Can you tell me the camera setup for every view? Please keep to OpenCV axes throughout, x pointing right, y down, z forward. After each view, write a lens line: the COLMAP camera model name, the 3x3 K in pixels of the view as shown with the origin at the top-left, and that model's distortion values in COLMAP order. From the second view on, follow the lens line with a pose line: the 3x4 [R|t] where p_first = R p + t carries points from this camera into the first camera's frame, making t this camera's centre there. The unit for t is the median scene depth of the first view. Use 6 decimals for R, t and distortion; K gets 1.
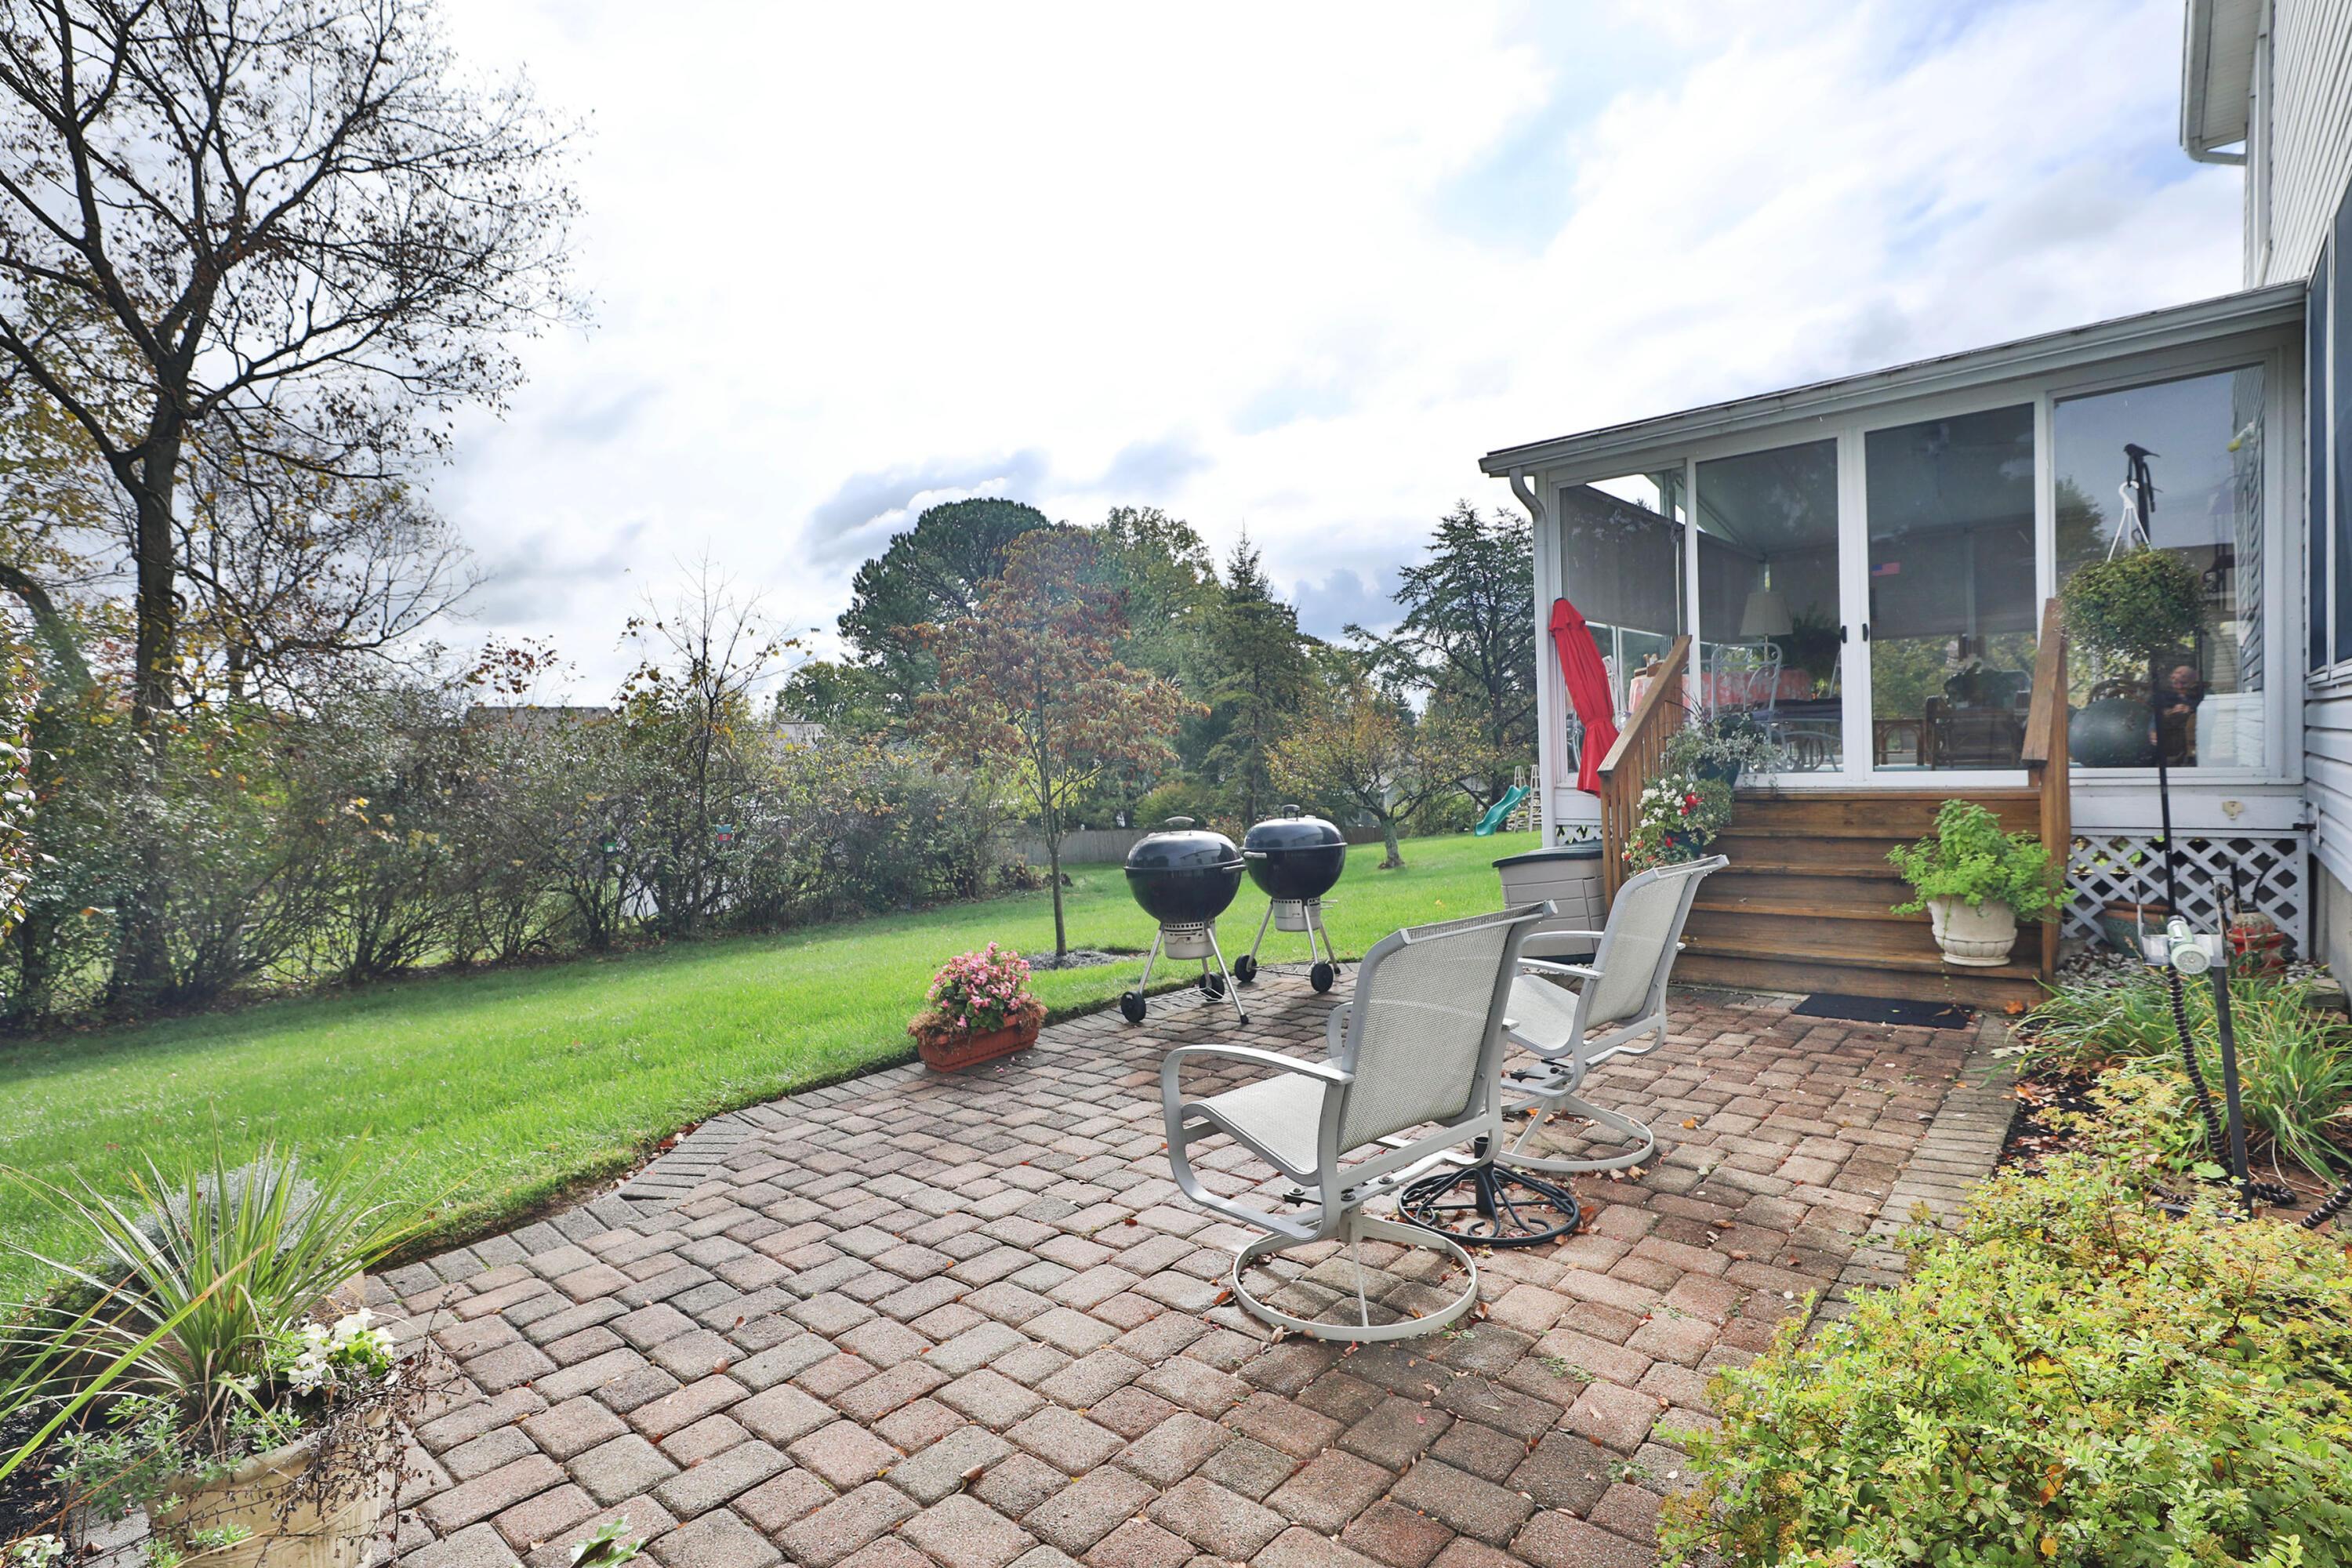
lens RADIAL K [[1097.4, 0, 1186.7], [0, 1097.4, 777.4], [0, 0, 1]] dist [-0.046074, 0.025808]
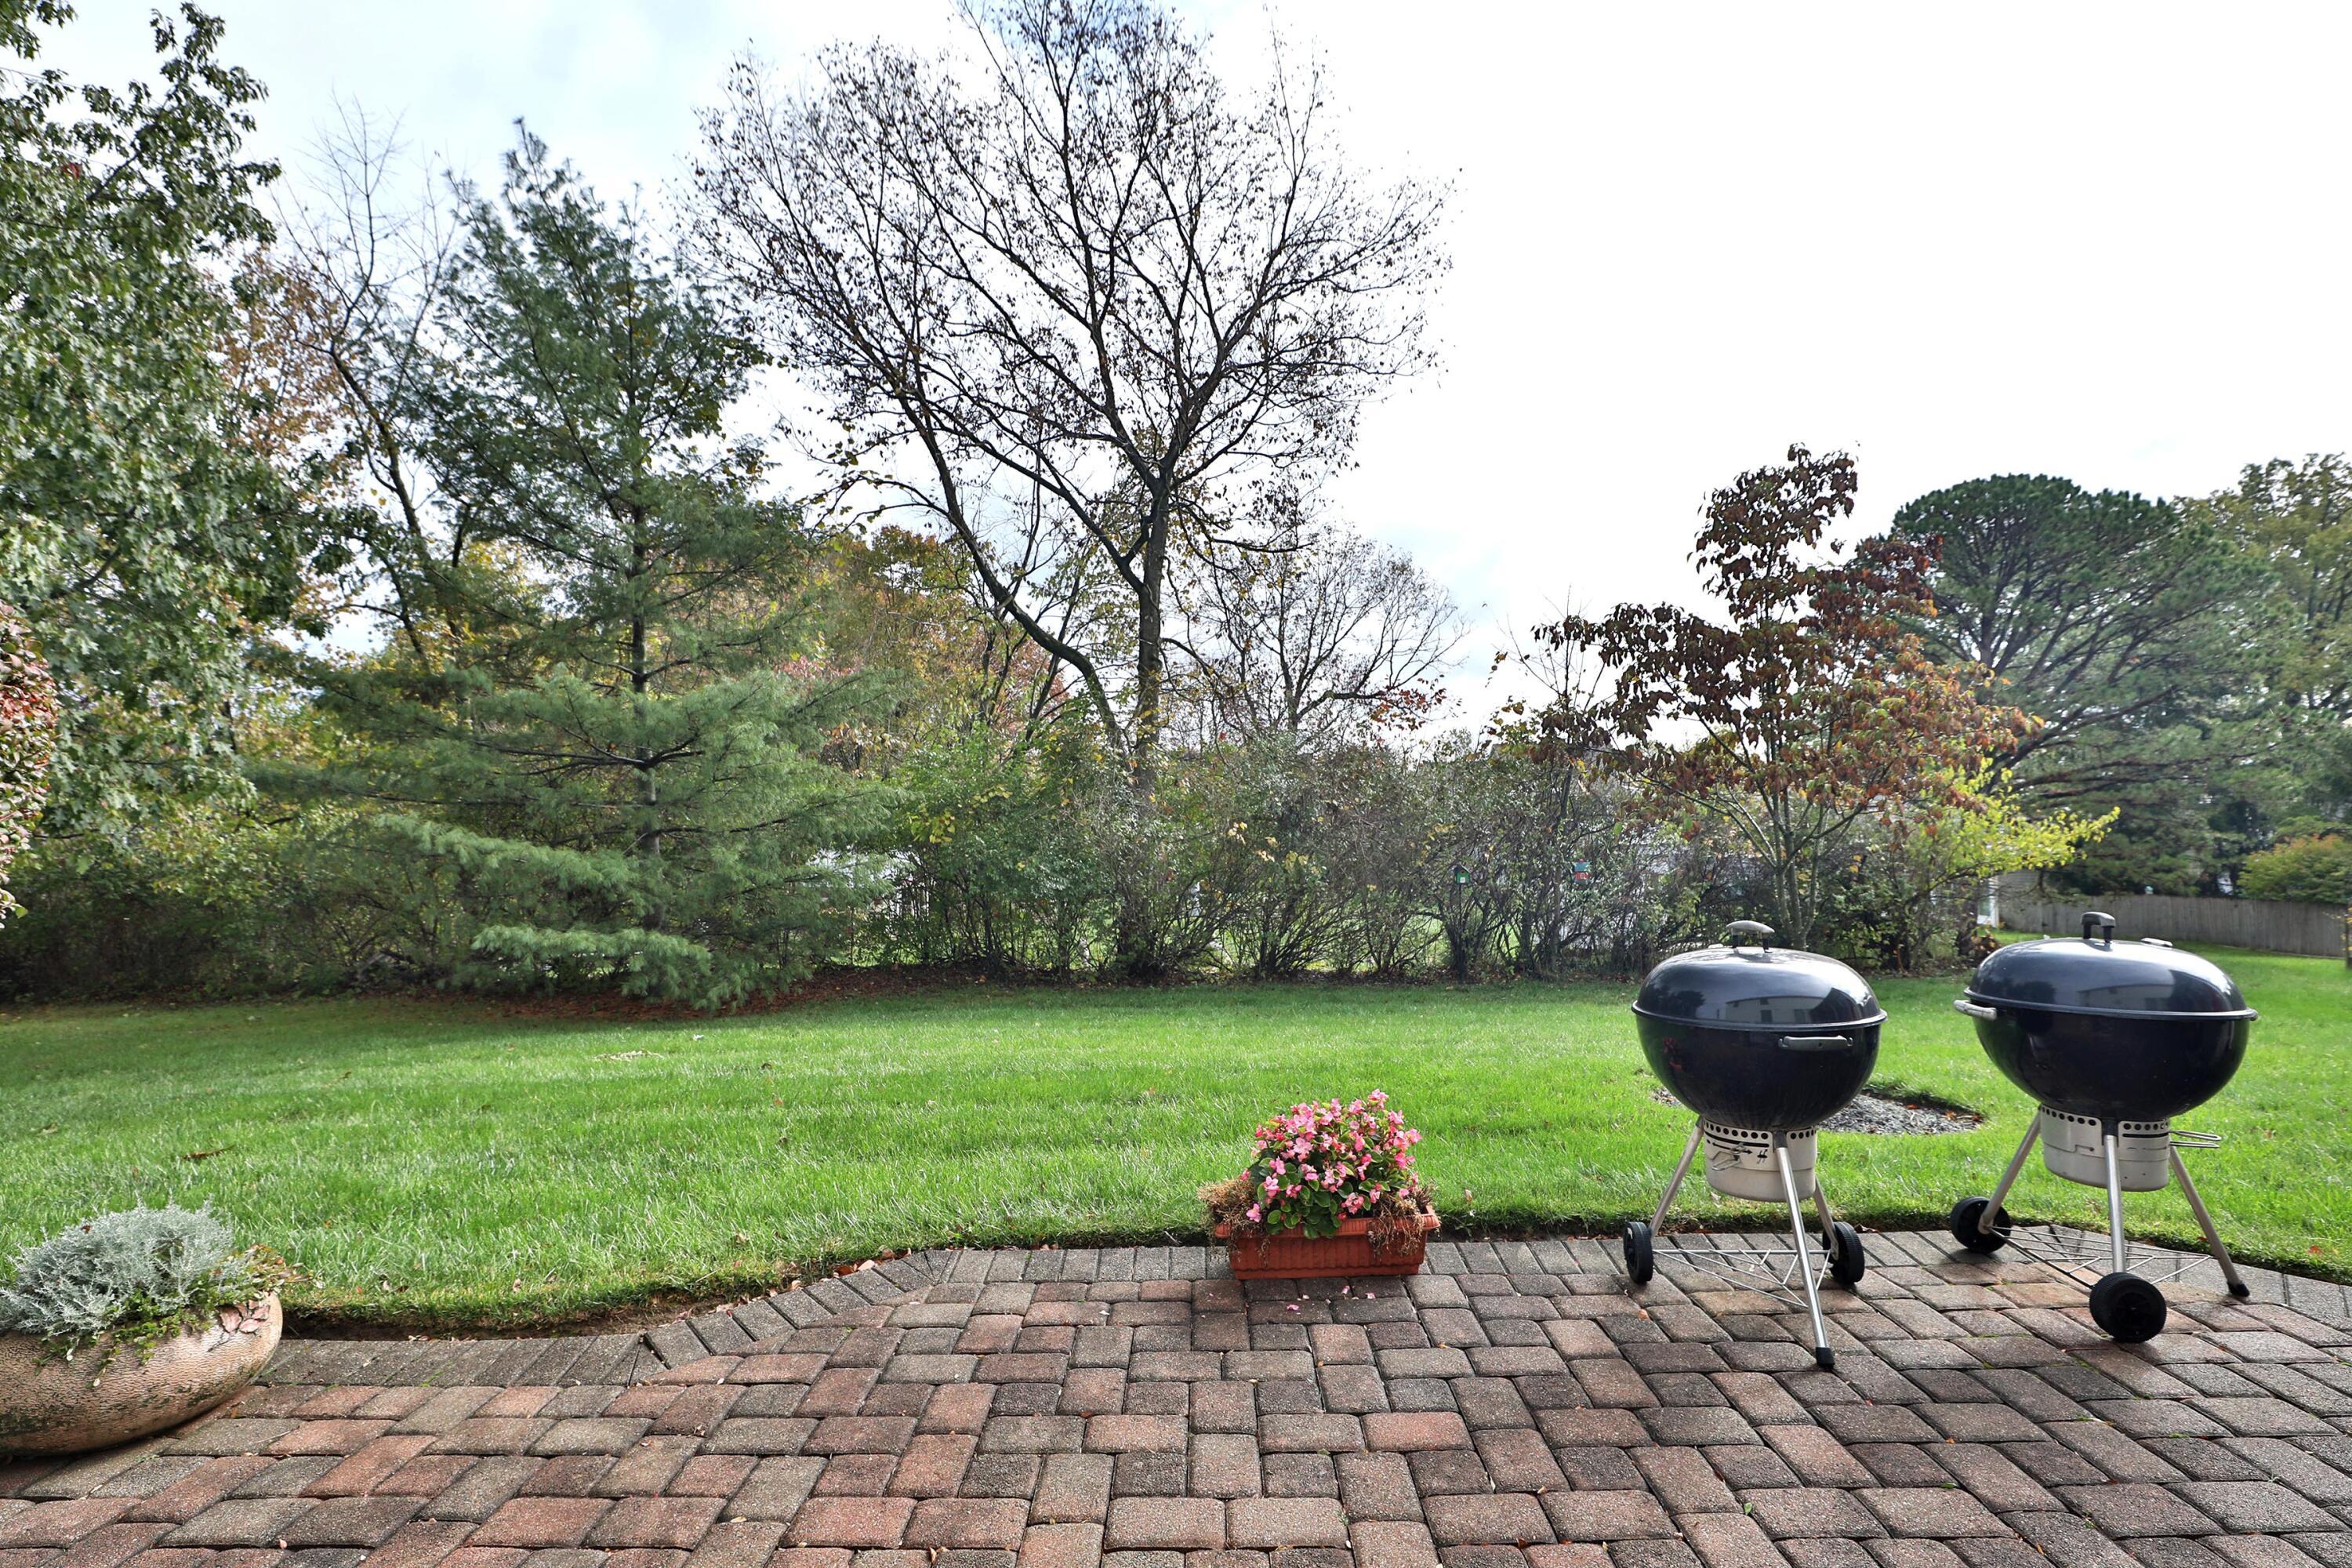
lens RADIAL K [[1097.4, 0, 1186.7], [0, 1097.4, 777.4], [0, 0, 1]] dist [-0.046074, 0.025808]
pose [[0.669922, 0.007115, -0.742397, 0.193929], [-0.030406, 0.999378, -0.017860, -0.015601], [0.741809, 0.034538, 0.669722, 0.419768]]
